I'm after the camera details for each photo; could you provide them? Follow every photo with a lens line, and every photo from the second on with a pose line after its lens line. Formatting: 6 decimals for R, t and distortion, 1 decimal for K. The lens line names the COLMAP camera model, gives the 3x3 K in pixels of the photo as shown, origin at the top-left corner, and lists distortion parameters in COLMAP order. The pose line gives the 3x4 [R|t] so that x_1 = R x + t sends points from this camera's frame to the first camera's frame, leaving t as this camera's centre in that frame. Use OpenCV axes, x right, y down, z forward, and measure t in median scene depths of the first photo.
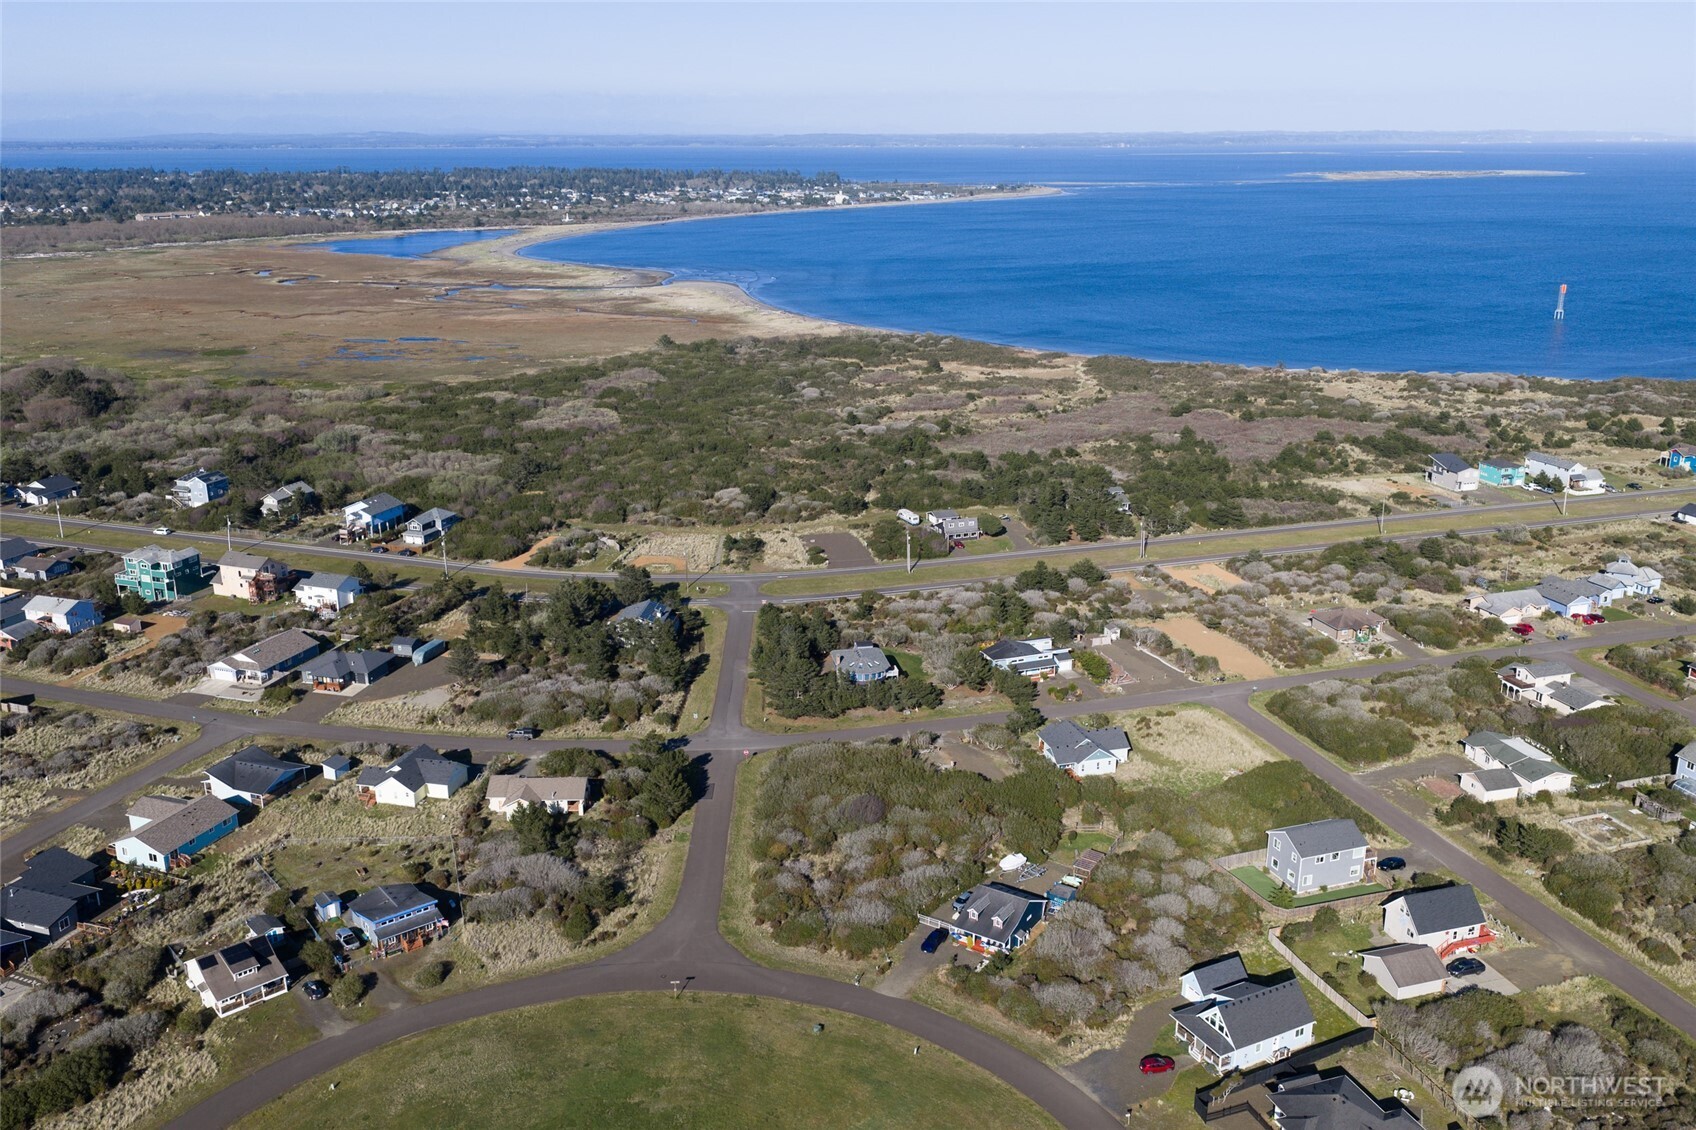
lens RADIAL K [[1398.4, 0, 855.2], [0, 1398.4, 561.8], [0, 0, 1]] dist [0.026588, -0.051682]
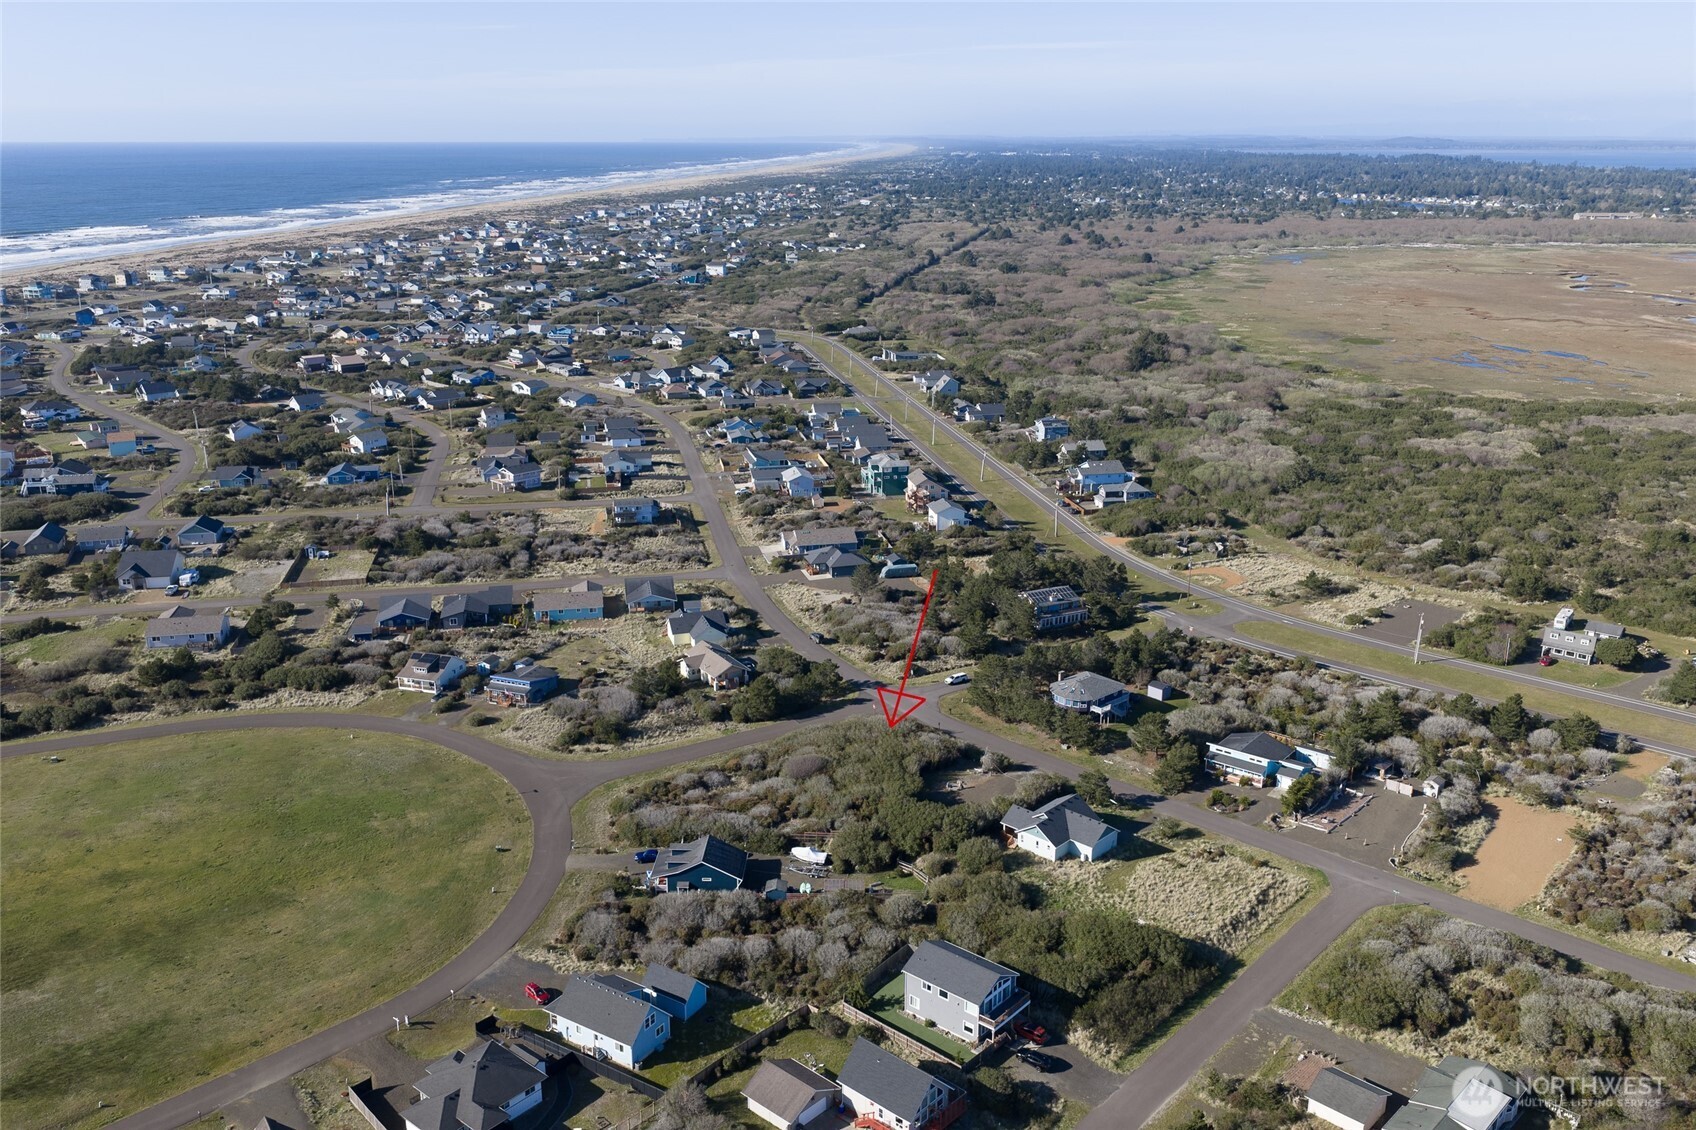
lens RADIAL K [[1398.4, 0, 855.2], [0, 1398.4, 561.8], [0, 0, 1]] dist [0.026588, -0.051682]
pose [[0.511706, 0.252574, -0.821196, 0.671450], [-0.252013, 0.957894, 0.137583, -0.100544], [0.821369, 0.136550, 0.553812, 0.325180]]
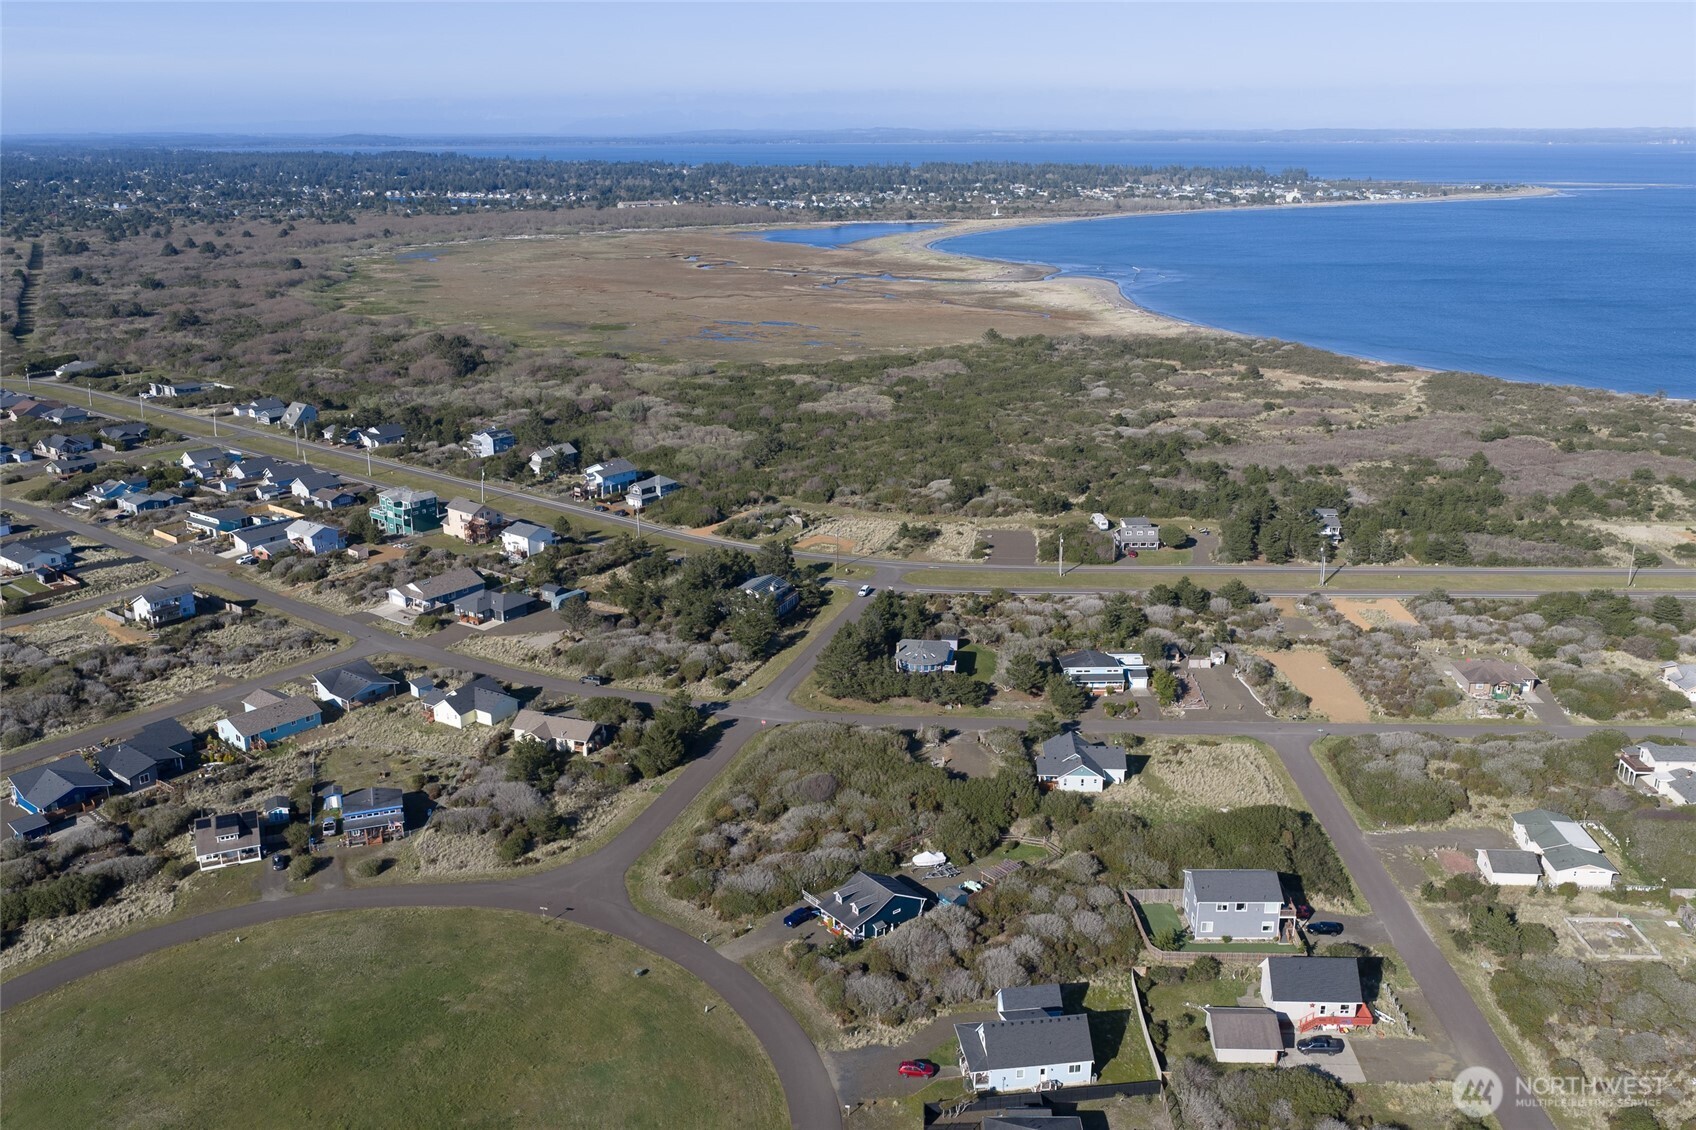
lens RADIAL K [[1398.4, 0, 855.2], [0, 1398.4, 561.8], [0, 0, 1]] dist [0.026588, -0.051682]
pose [[0.944397, 0.096260, -0.314402, 0.264829], [-0.095327, 0.995276, 0.018380, -0.008041], [0.314686, 0.012613, 0.949112, 0.021699]]
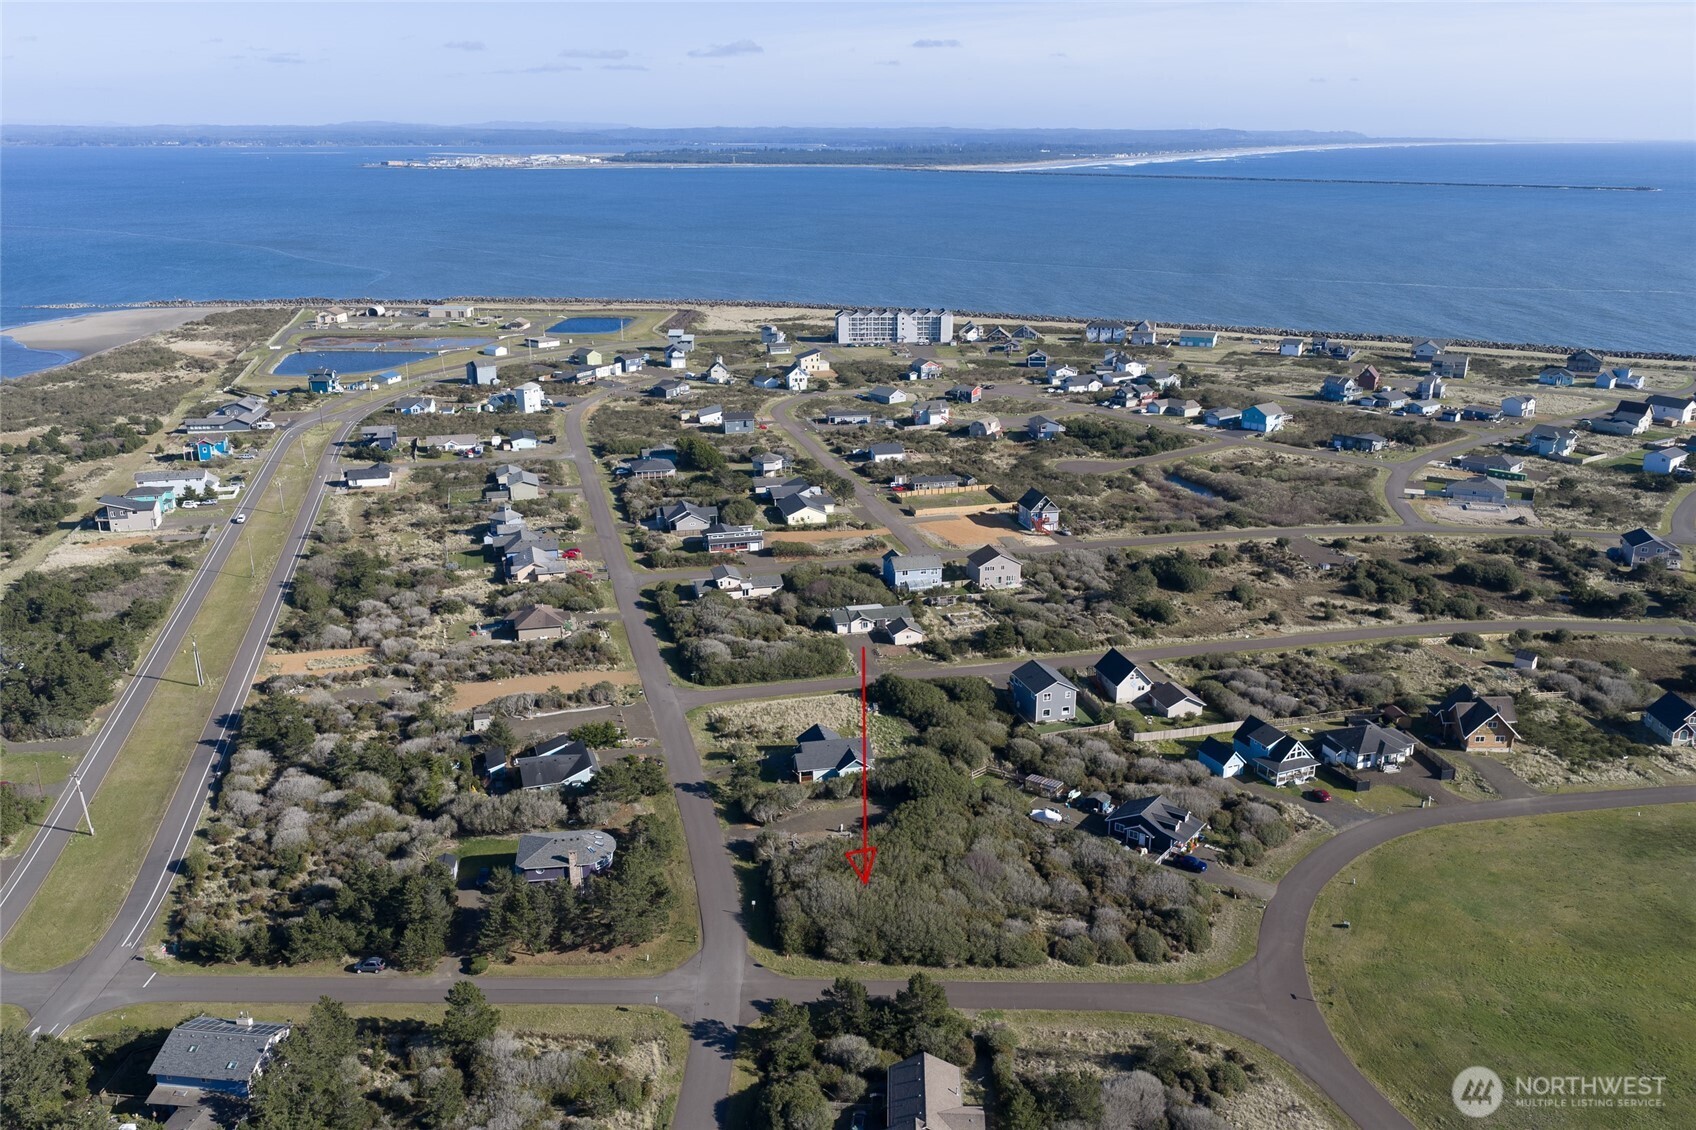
lens RADIAL K [[1398.4, 0, 855.2], [0, 1398.4, 561.8], [0, 0, 1]] dist [0.026588, -0.051682]
pose [[0.047897, -0.292365, 0.955106, -0.636910], [0.288922, 0.919384, 0.266942, -0.216260], [-0.956154, 0.263165, 0.128506, 0.705637]]
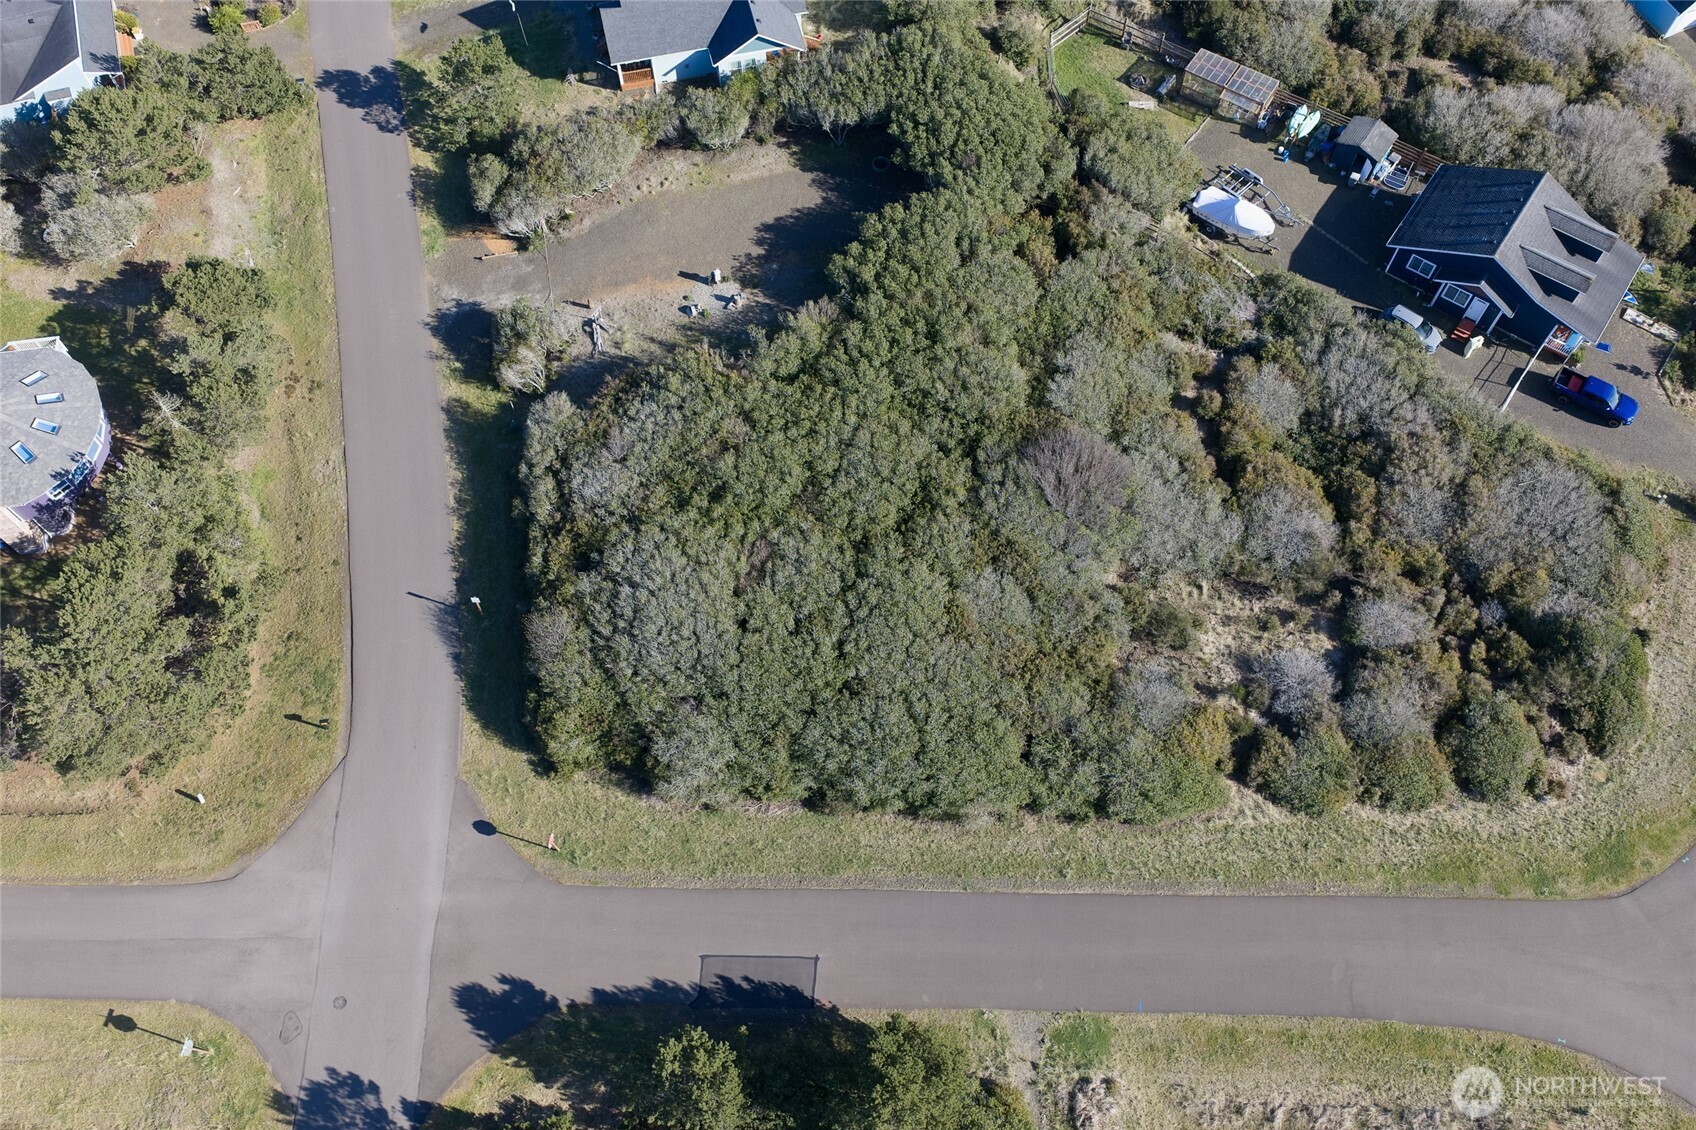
lens RADIAL K [[1398.4, 0, 855.2], [0, 1398.4, 561.8], [0, 0, 1]] dist [0.026588, -0.051682]
pose [[0.044891, -0.886004, 0.461499, -0.136411], [0.294518, 0.453170, 0.841366, -0.096752], [-0.954591, 0.098150, 0.281287, 0.742195]]
